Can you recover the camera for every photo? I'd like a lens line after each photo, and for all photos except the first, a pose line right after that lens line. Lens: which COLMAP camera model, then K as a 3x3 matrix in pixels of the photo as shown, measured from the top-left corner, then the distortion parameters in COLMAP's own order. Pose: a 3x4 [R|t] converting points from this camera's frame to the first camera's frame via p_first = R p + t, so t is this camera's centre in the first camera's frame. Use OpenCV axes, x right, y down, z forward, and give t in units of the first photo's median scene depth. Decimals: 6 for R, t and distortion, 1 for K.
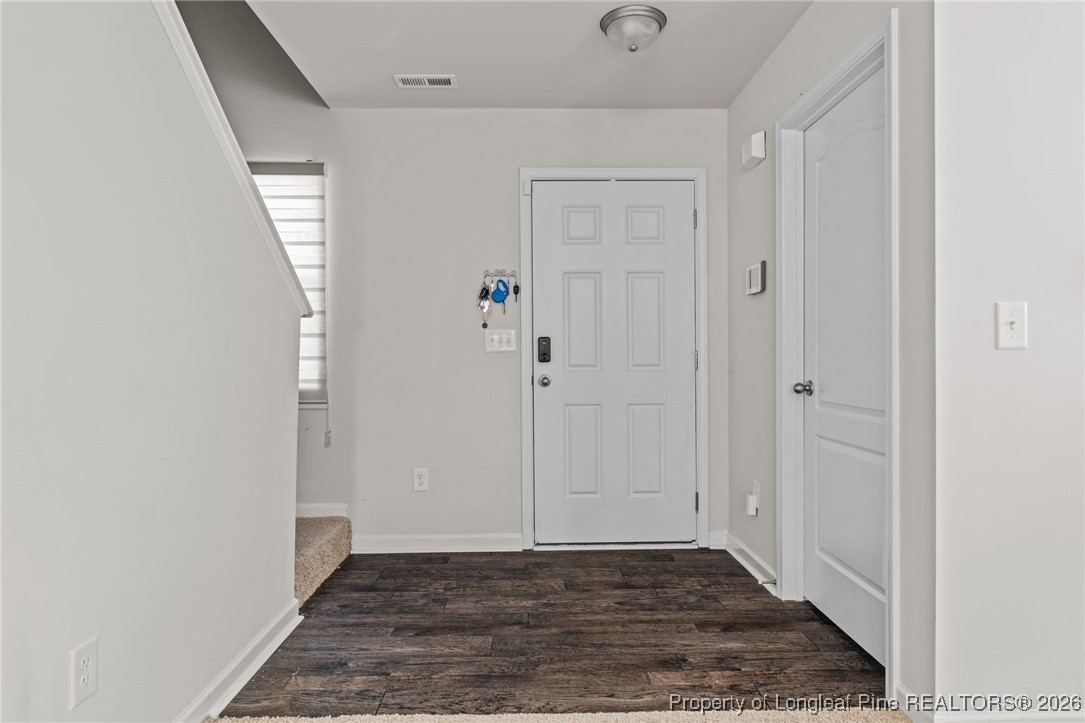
lens RADIAL K [[654.3, 0, 540.0], [0, 654.3, 356.6], [0, 0, 1]] dist [0.017816, 0.002908]
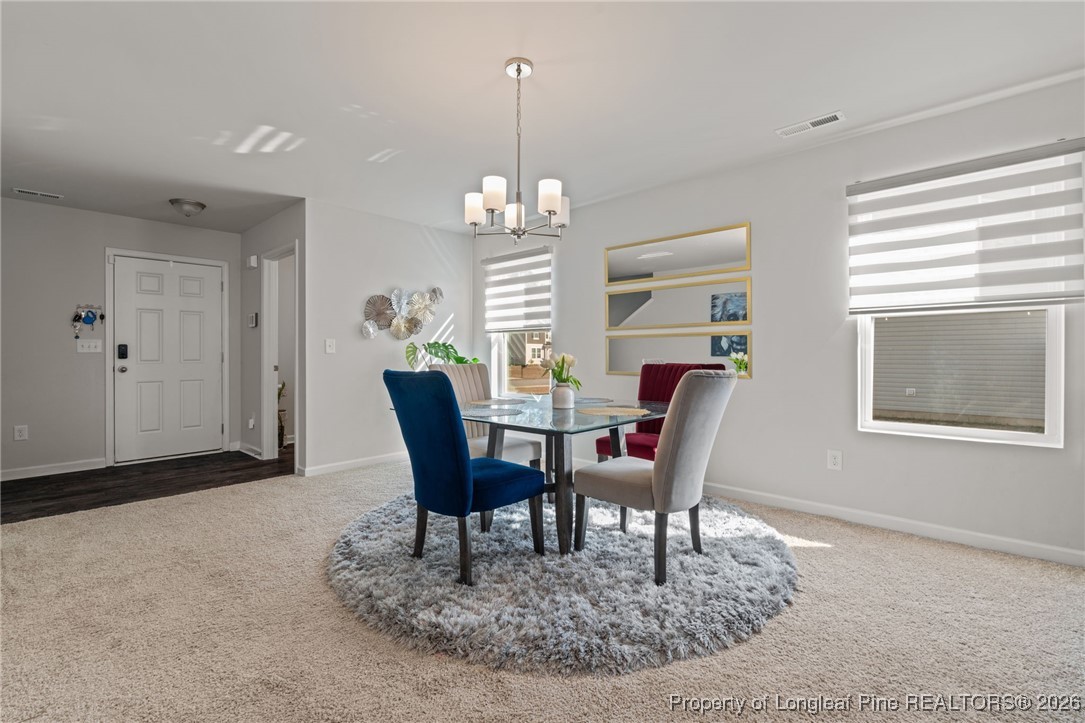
lens RADIAL K [[493.4, 0, 548.1], [0, 493.4, 353.0], [0, 0, 1]] dist [-0.004850, -0.000362]
pose [[0.691829, 0.004240, 0.722049, -0.158395], [-0.000771, 0.999987, -0.005133, -0.001131], [-0.722061, 0.002995, 0.691823, -0.755079]]
